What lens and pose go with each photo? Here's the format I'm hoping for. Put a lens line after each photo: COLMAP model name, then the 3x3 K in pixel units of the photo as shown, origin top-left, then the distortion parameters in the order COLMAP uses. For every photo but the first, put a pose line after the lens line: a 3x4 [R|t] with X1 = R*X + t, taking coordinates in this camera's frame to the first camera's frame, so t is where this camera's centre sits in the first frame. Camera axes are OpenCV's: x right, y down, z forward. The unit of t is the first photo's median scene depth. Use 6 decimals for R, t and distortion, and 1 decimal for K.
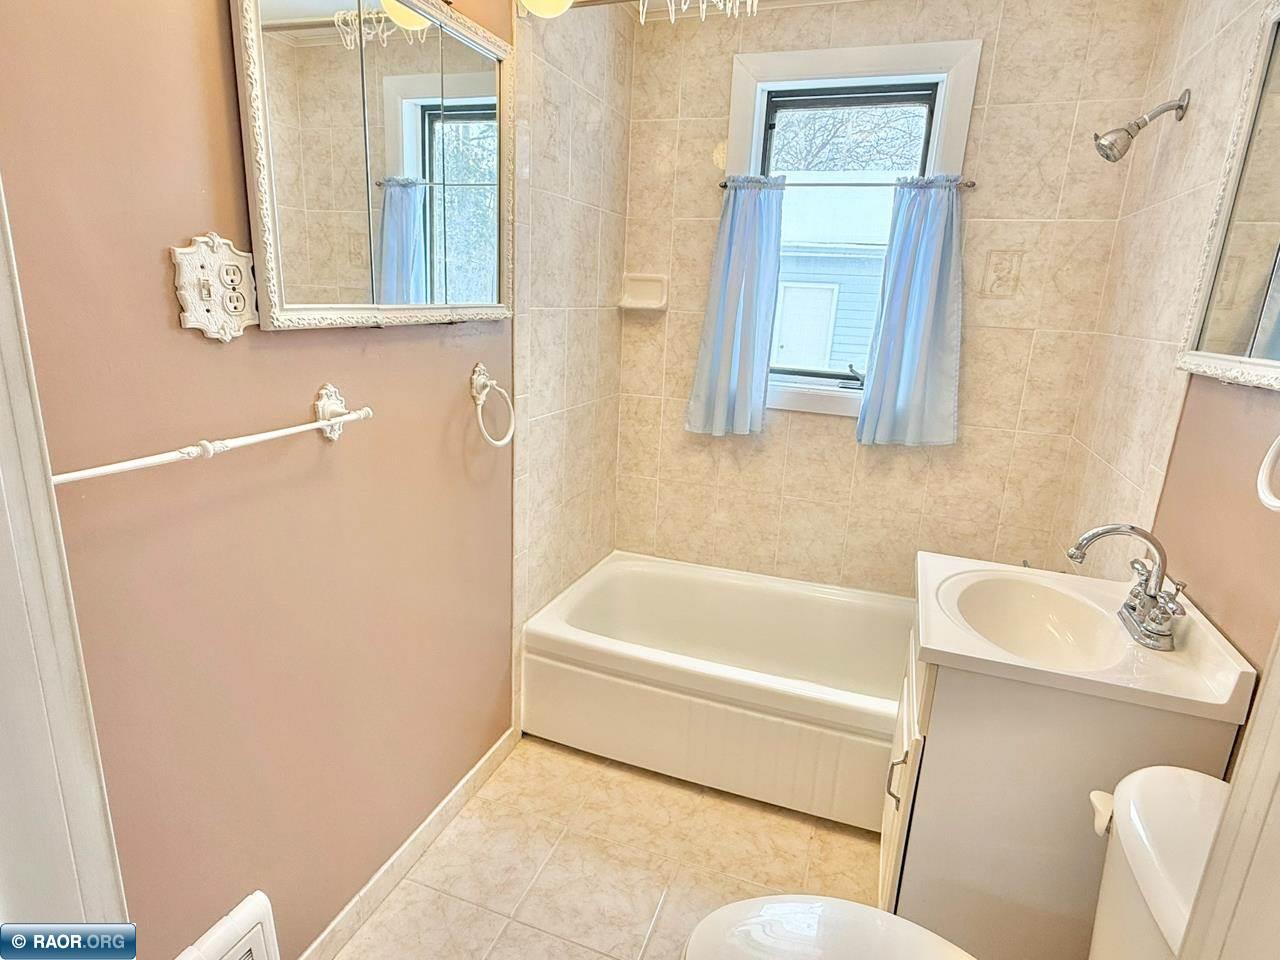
lens RADIAL K [[699.9, 0, 640.0], [0, 699.9, 480.0], [0, 0, 1]] dist [0.002851, 0.001101]
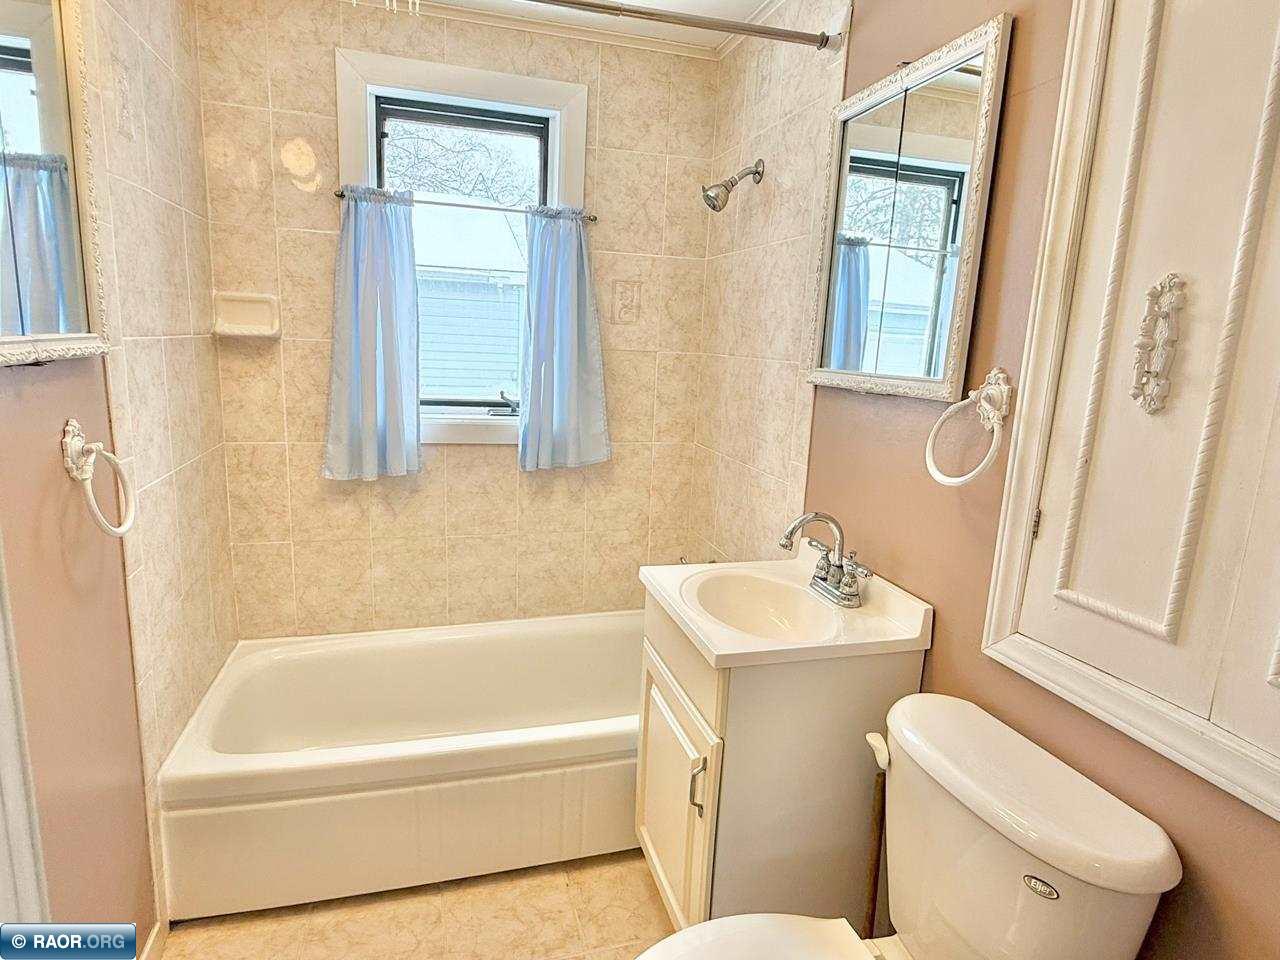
lens RADIAL K [[729.7, 0, 634.6], [0, 729.7, 482.5], [0, 0, 1]] dist [0.004212, 0.001624]
pose [[0.807327, -0.125604, 0.576582, -0.155169], [0.144540, 0.989412, 0.013152, -0.026924], [-0.572129, 0.072721, 0.816933, 0.077951]]
